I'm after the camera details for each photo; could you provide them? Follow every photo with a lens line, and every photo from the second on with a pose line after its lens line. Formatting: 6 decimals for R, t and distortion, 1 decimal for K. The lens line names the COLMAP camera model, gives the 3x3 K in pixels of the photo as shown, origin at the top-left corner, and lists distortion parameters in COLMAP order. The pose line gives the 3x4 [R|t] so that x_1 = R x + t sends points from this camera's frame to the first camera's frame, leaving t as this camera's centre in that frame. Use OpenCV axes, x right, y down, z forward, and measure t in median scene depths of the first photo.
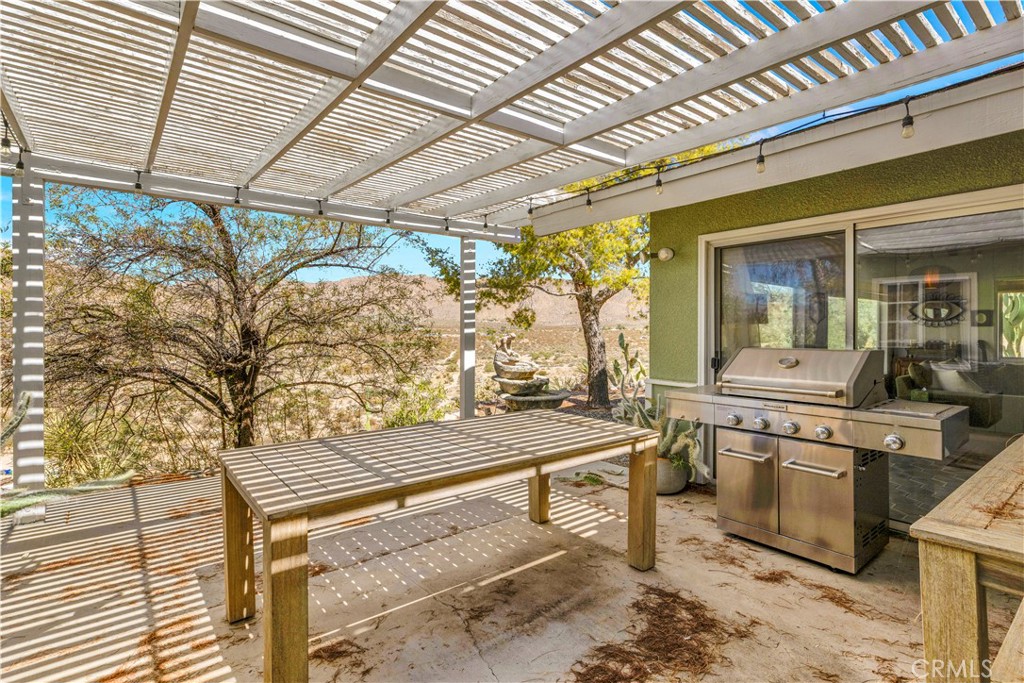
lens RADIAL K [[449.7, 0, 507.6], [0, 449.7, 339.3], [0, 0, 1]] dist [-0.000638, -0.000074]
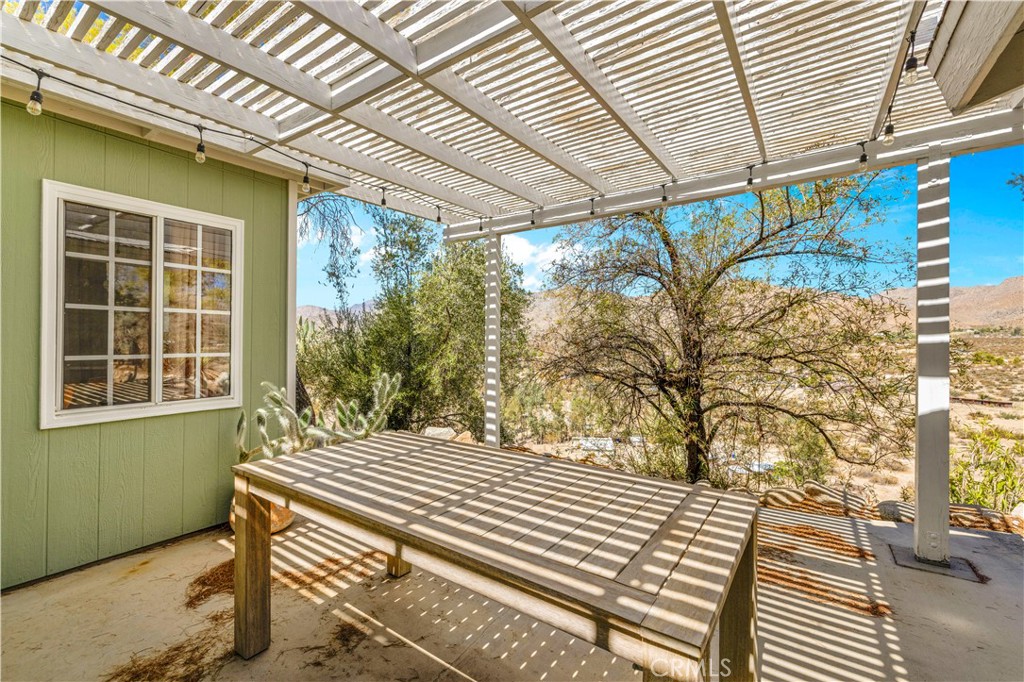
lens RADIAL K [[486.0, 0, 512.0], [0, 486.0, 341.0], [0, 0, 1]] dist [-0.001652, -0.000054]
pose [[0.281415, 0.001645, -0.959585, 0.591260], [-0.027620, 0.999598, -0.006386, 0.000225], [0.959189, 0.028300, 0.281347, 0.742569]]
